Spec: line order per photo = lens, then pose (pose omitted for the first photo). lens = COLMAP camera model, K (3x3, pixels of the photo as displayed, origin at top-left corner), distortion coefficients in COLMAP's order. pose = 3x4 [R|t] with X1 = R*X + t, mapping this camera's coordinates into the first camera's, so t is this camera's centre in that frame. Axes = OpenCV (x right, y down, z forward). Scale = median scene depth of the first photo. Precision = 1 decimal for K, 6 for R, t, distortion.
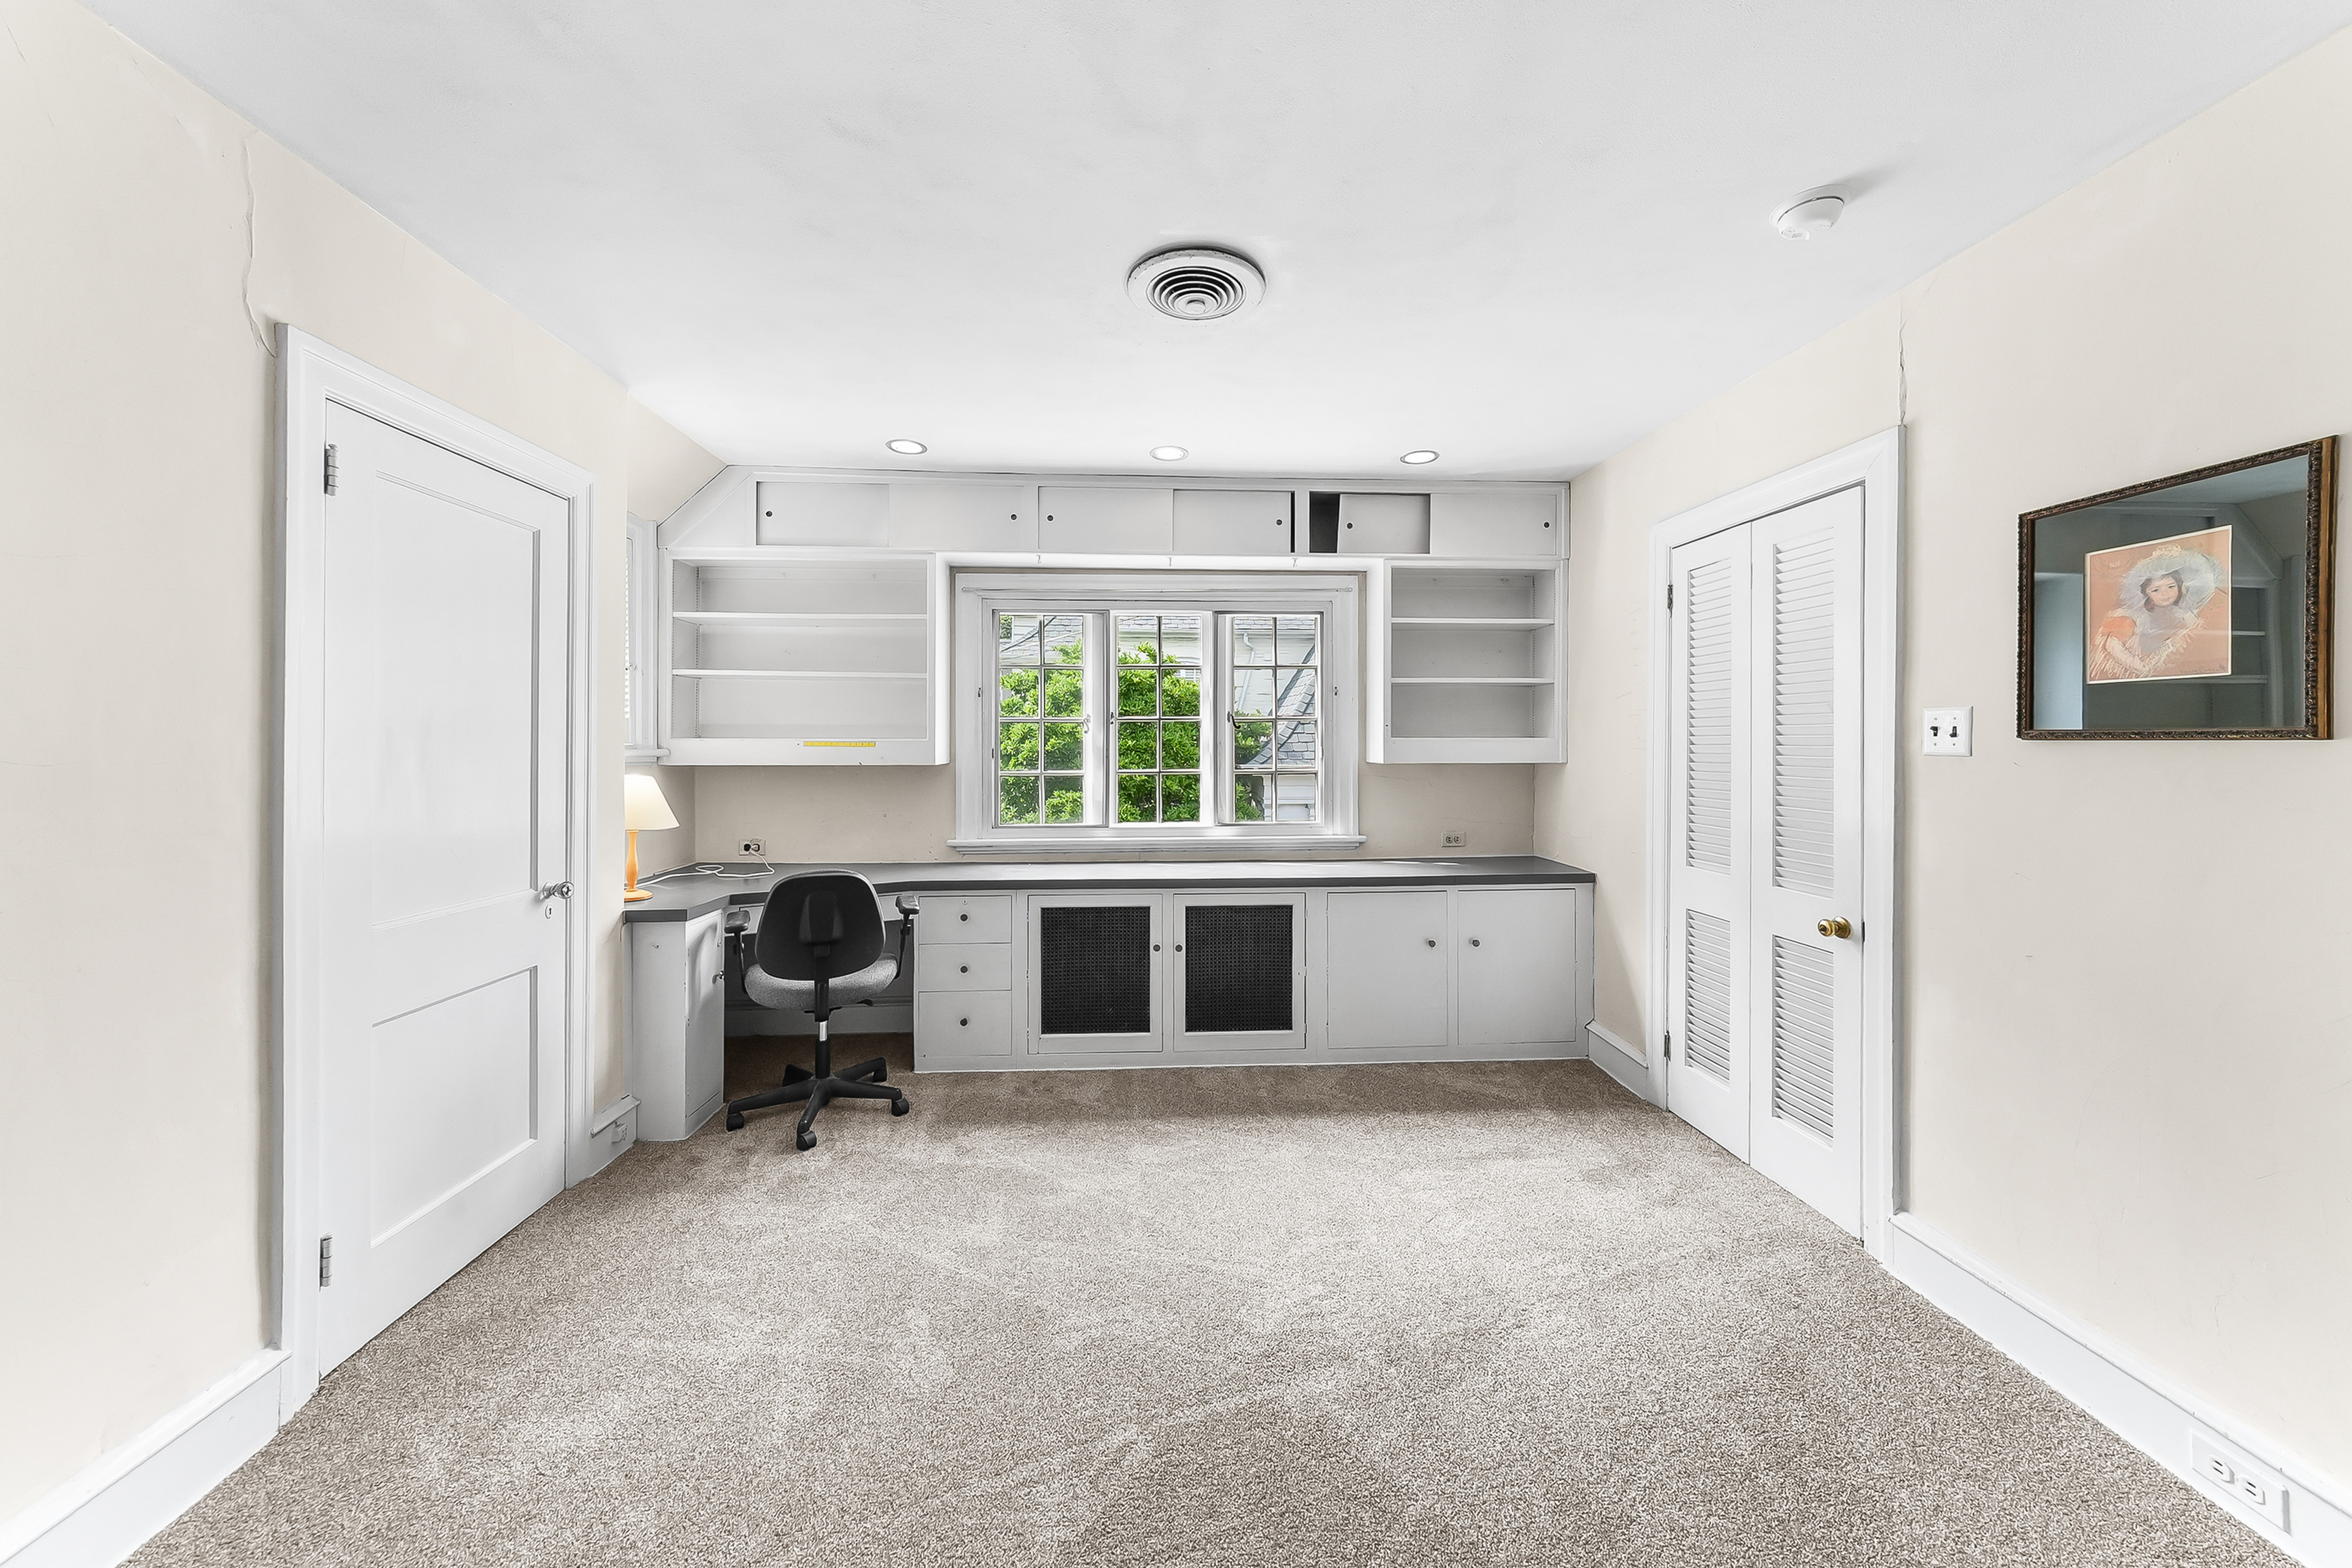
lens RADIAL K [[824.5, 0, 1187.9], [0, 824.5, 760.3], [0, 0, 1]] dist [-0.017848, 0.002003]
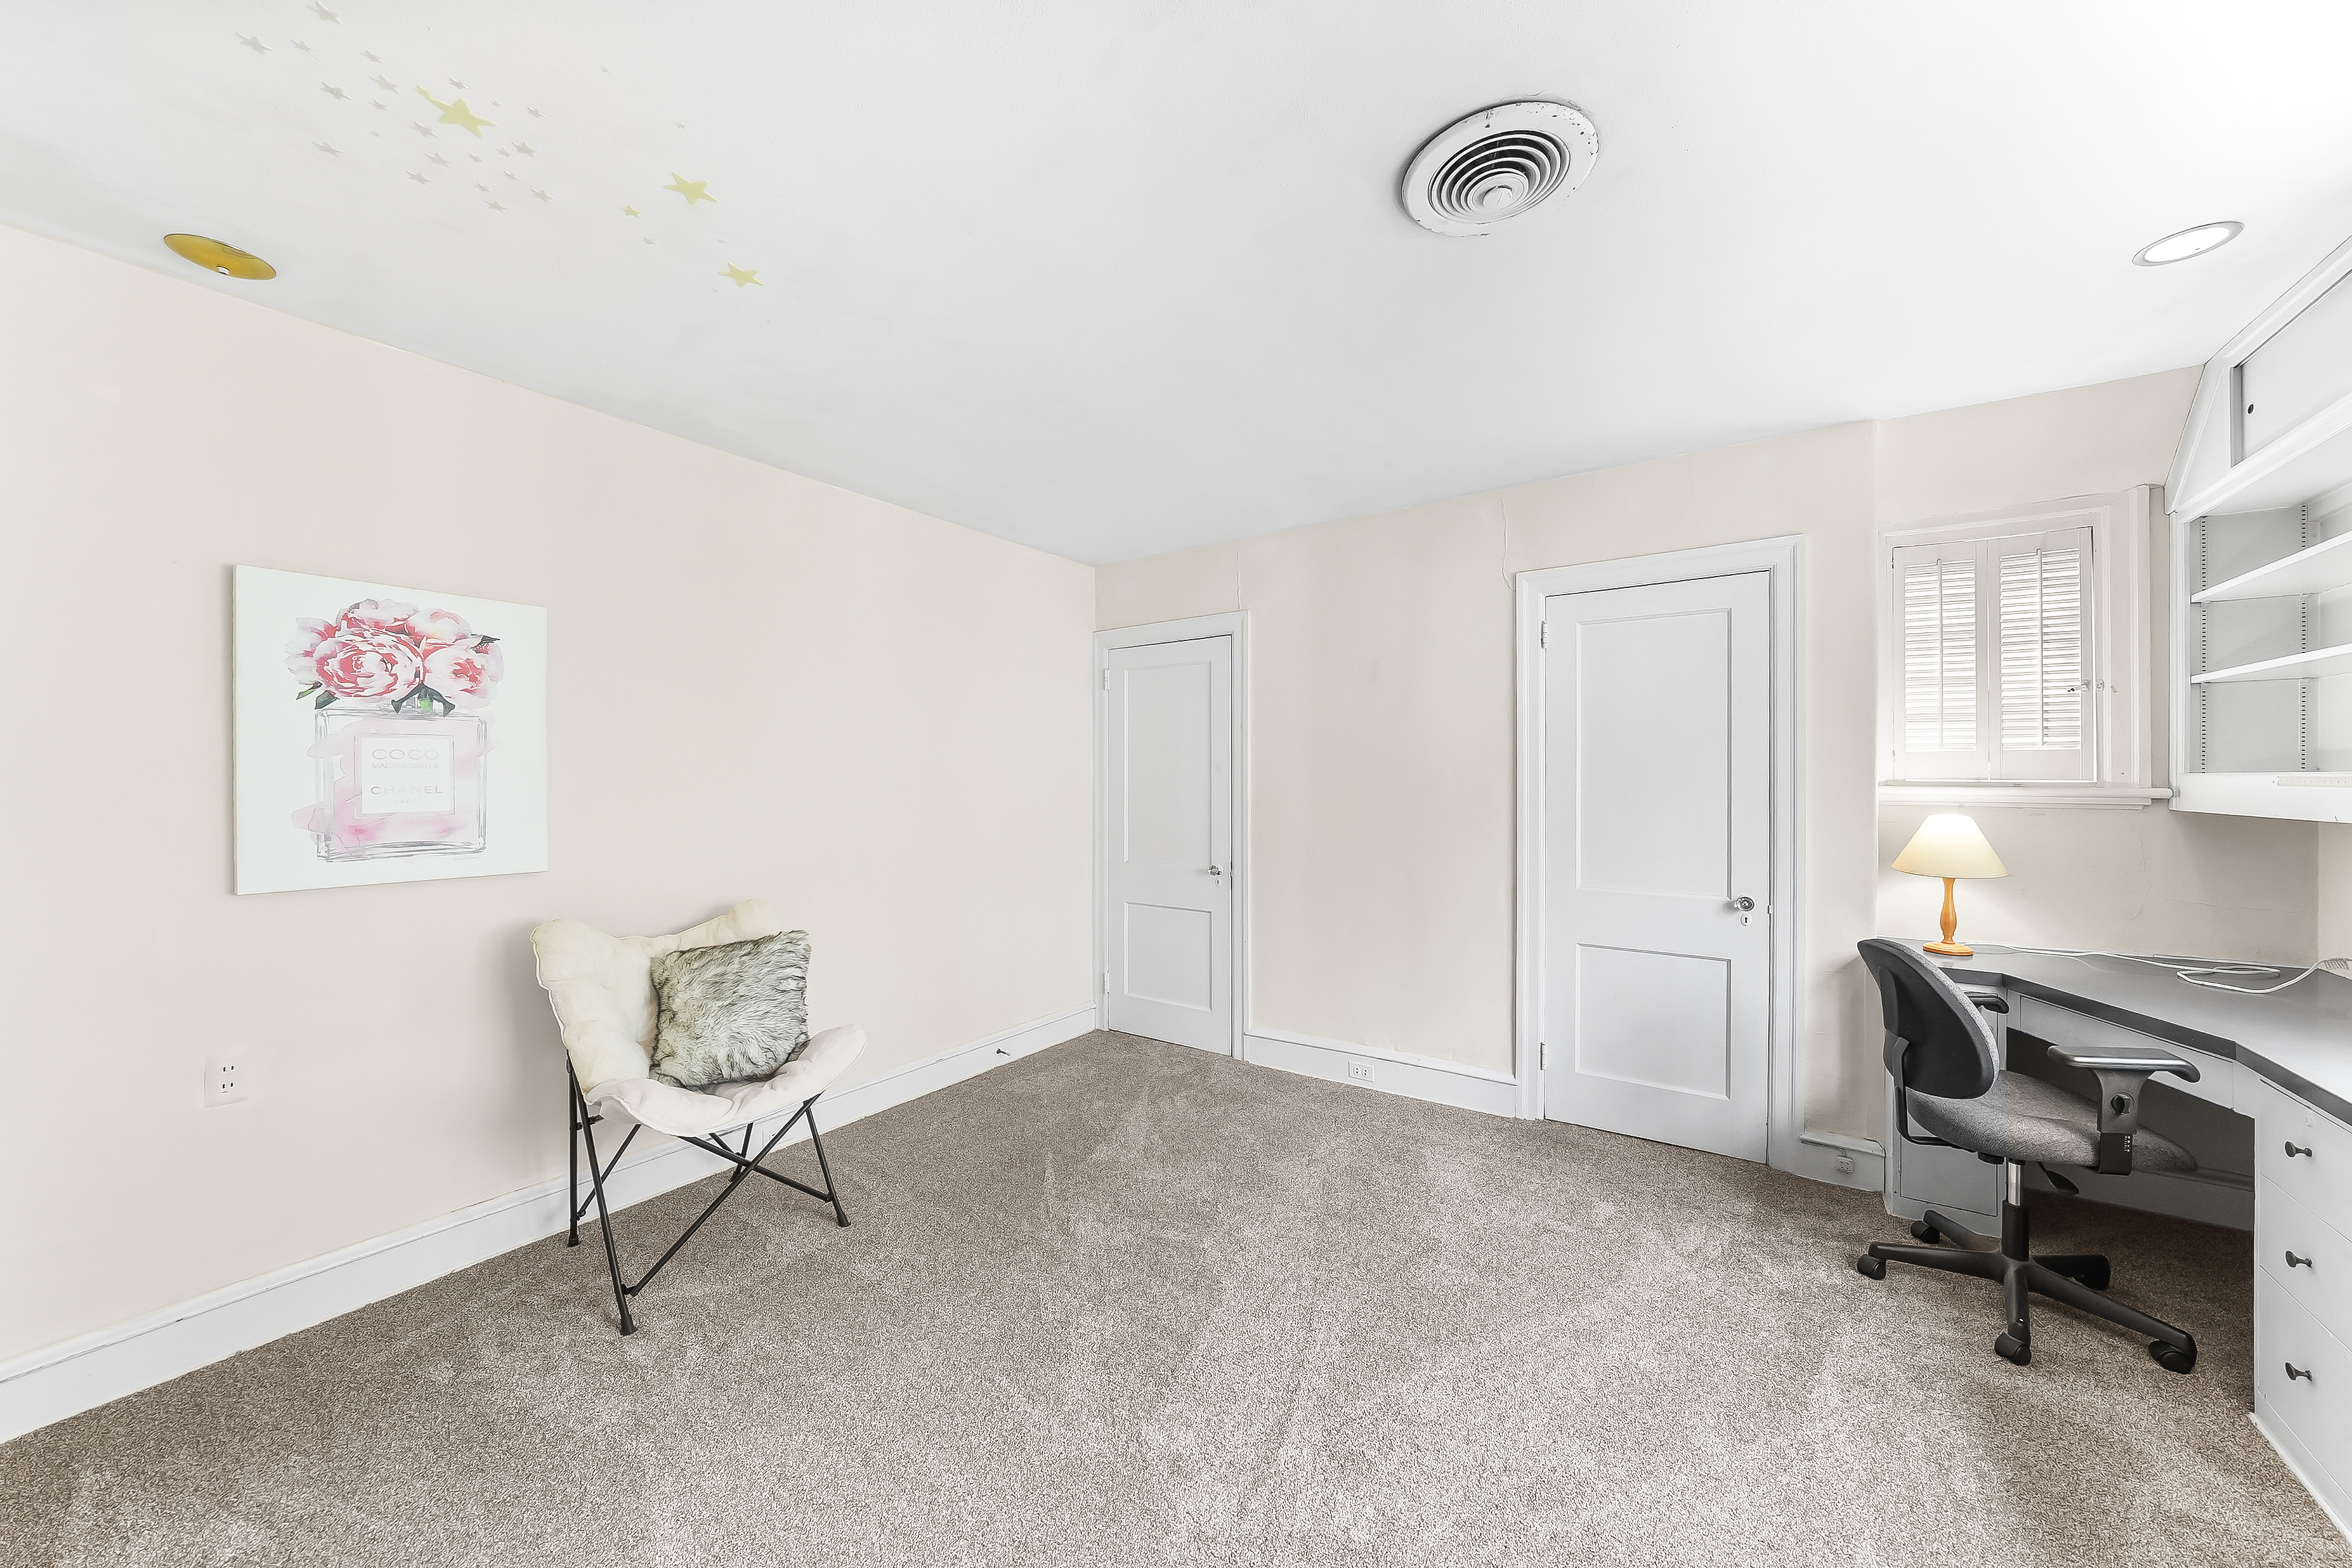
lens RADIAL K [[824.5, 0, 1187.9], [0, 824.5, 760.3], [0, 0, 1]] dist [-0.017848, 0.002003]
pose [[-0.643486, -0.022746, -0.765120, 0.629622], [-0.018955, 0.999725, -0.013779, -0.015393], [0.765223, 0.005636, -0.643740, 1.055350]]
